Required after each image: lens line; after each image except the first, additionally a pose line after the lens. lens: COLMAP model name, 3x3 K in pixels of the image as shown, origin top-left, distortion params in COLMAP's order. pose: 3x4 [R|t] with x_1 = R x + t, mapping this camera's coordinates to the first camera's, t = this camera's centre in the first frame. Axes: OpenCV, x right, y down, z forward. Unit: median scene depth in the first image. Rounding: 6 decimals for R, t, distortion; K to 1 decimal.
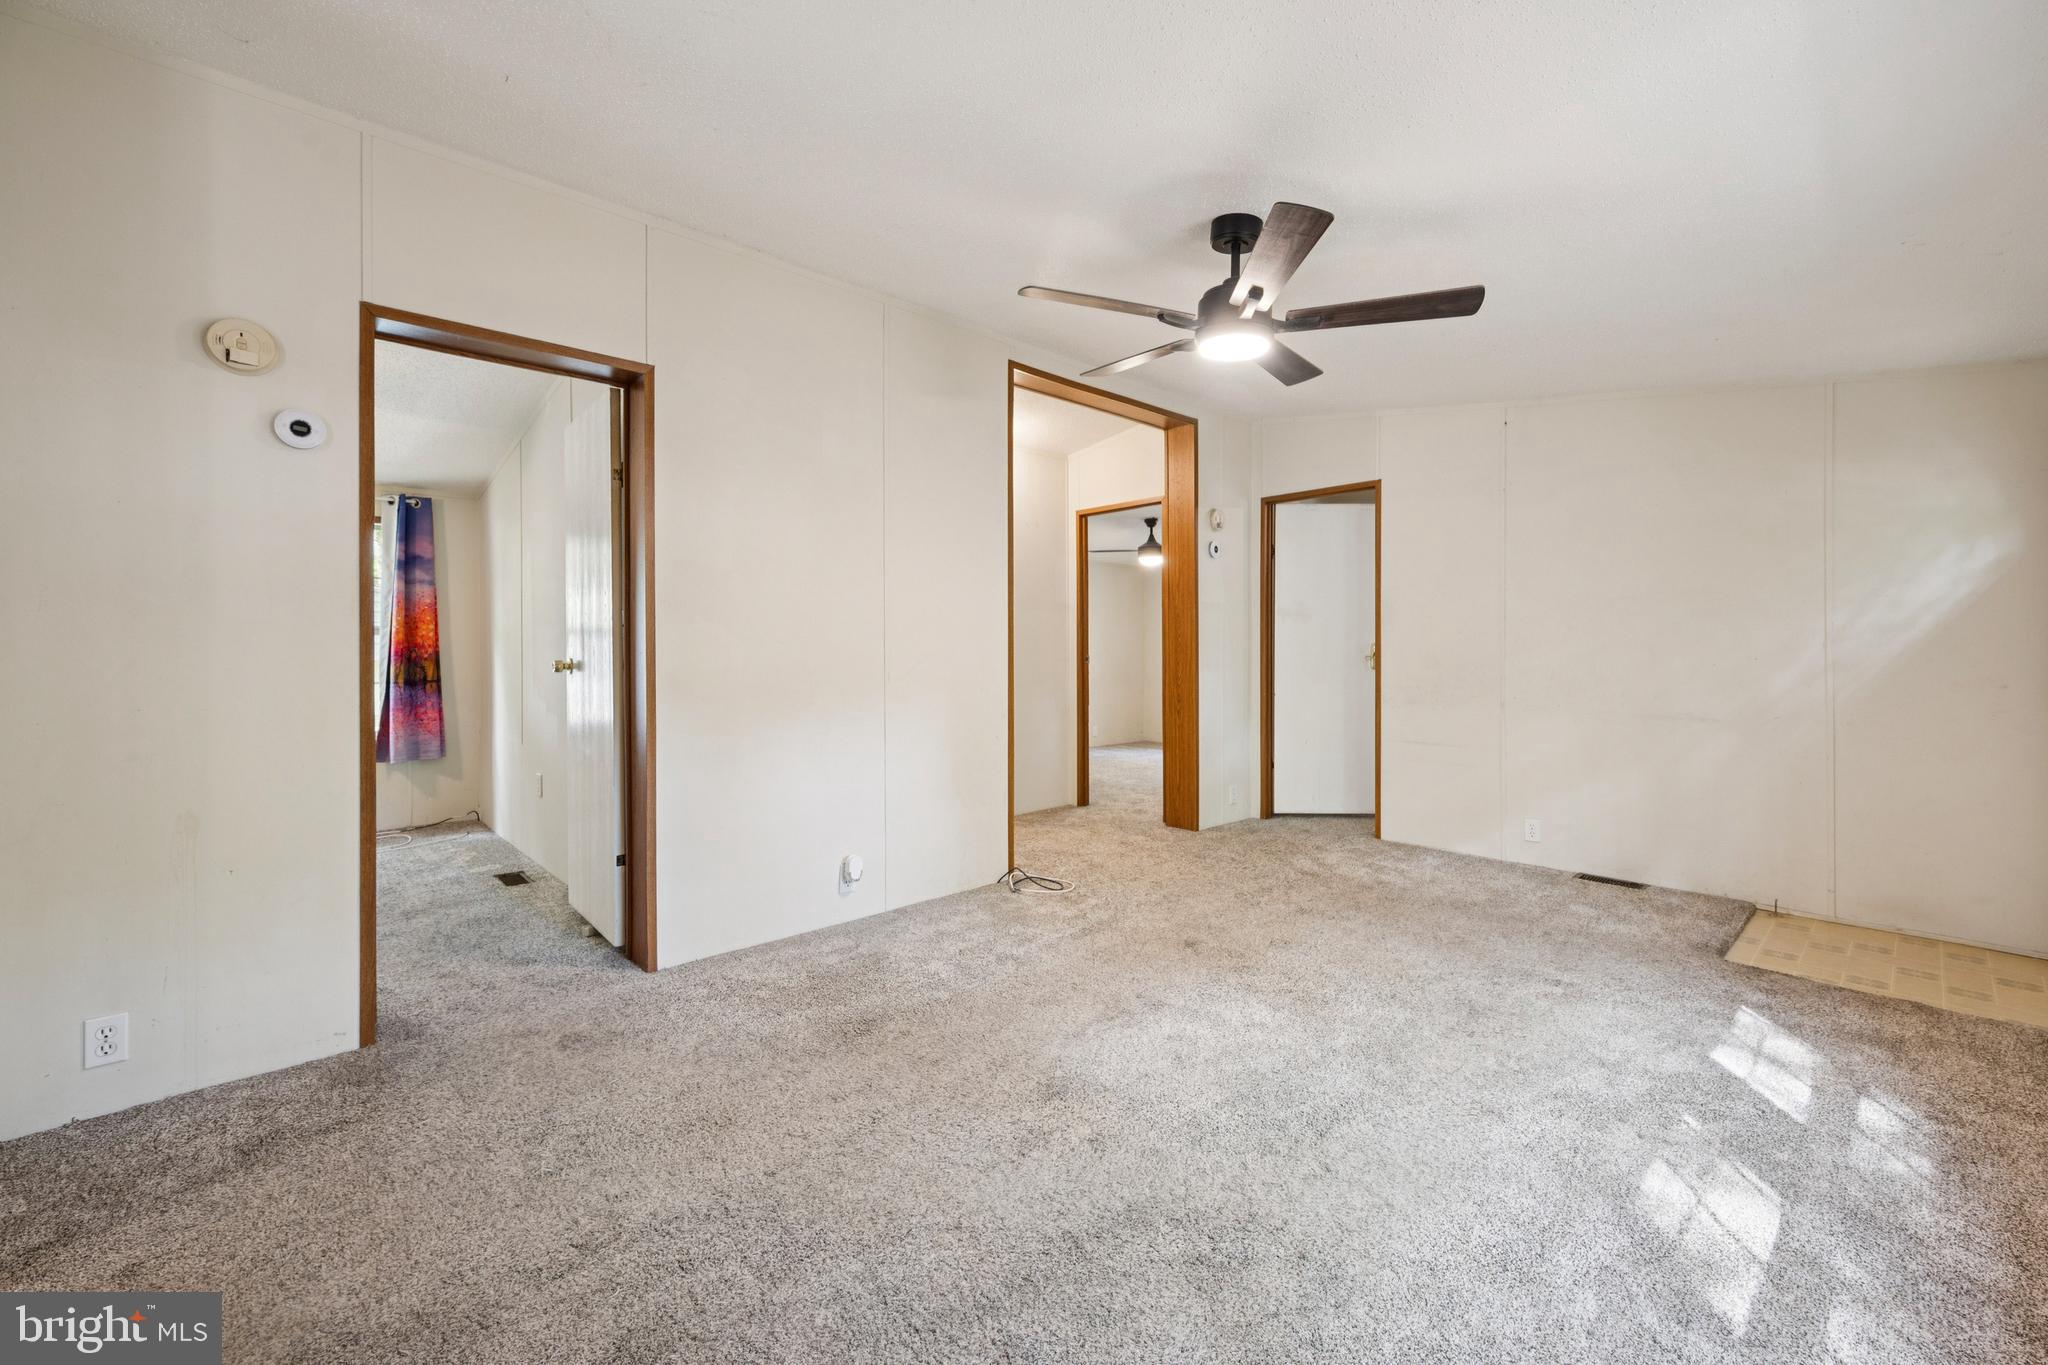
lens RADIAL K [[827.5, 0, 1040.8], [0, 827.5, 643.7], [0, 0, 1]] dist [0.005041, -0.000499]
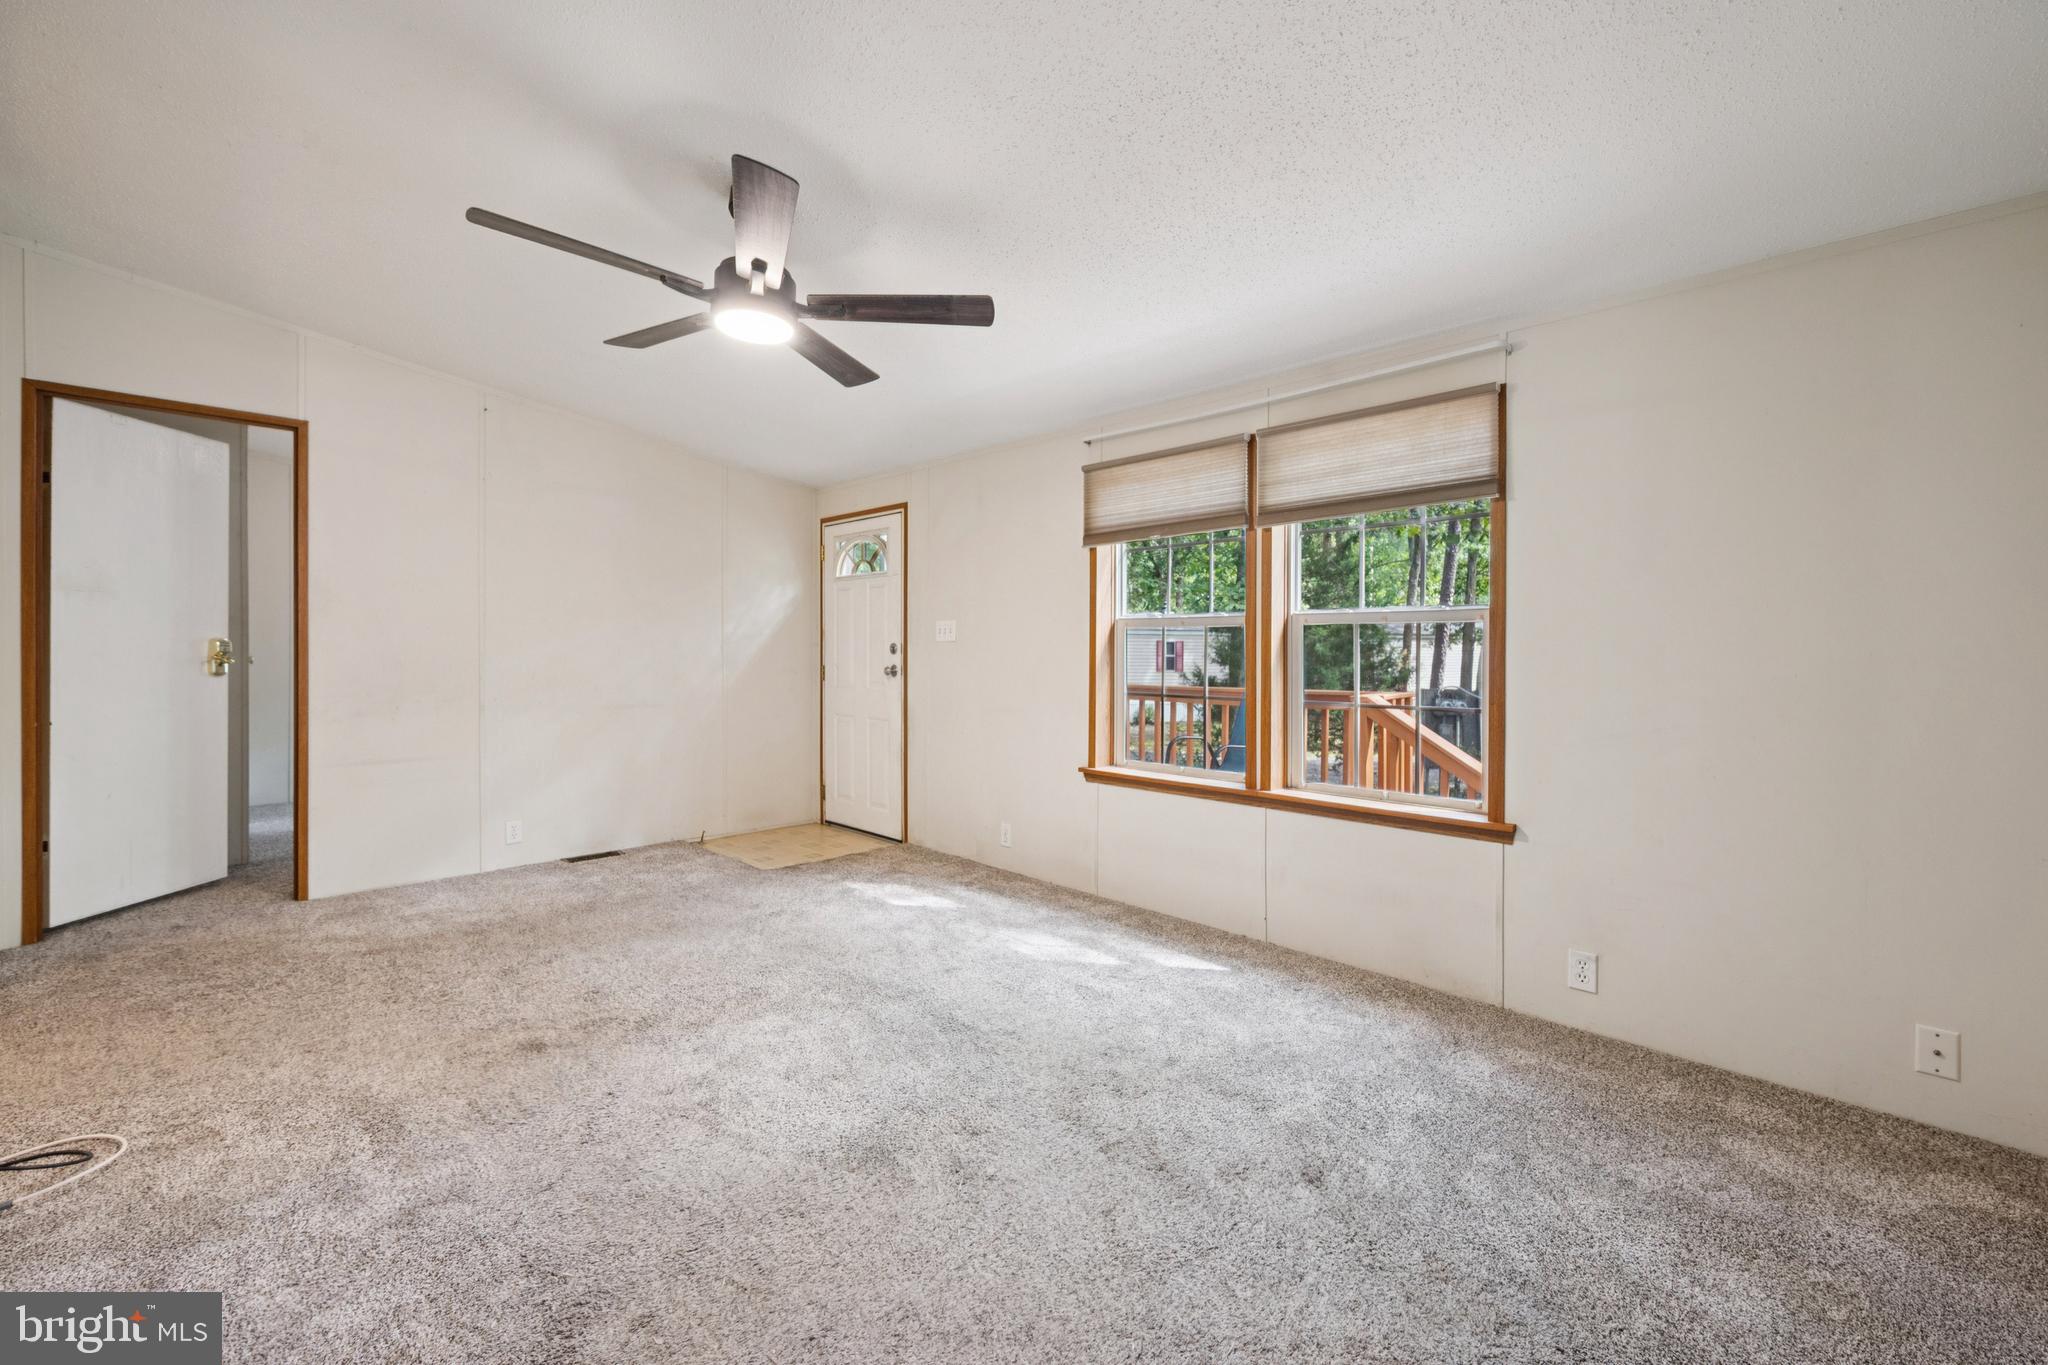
lens RADIAL K [[827.5, 0, 1028.4], [0, 827.5, 651.8], [0, 0, 1]] dist [0.005041, -0.000499]
pose [[-0.039617, -0.002144, 0.999213, -0.448575], [-0.012129, 0.999925, 0.001664, 0.001349], [-0.999141, -0.012053, -0.039640, 0.457314]]
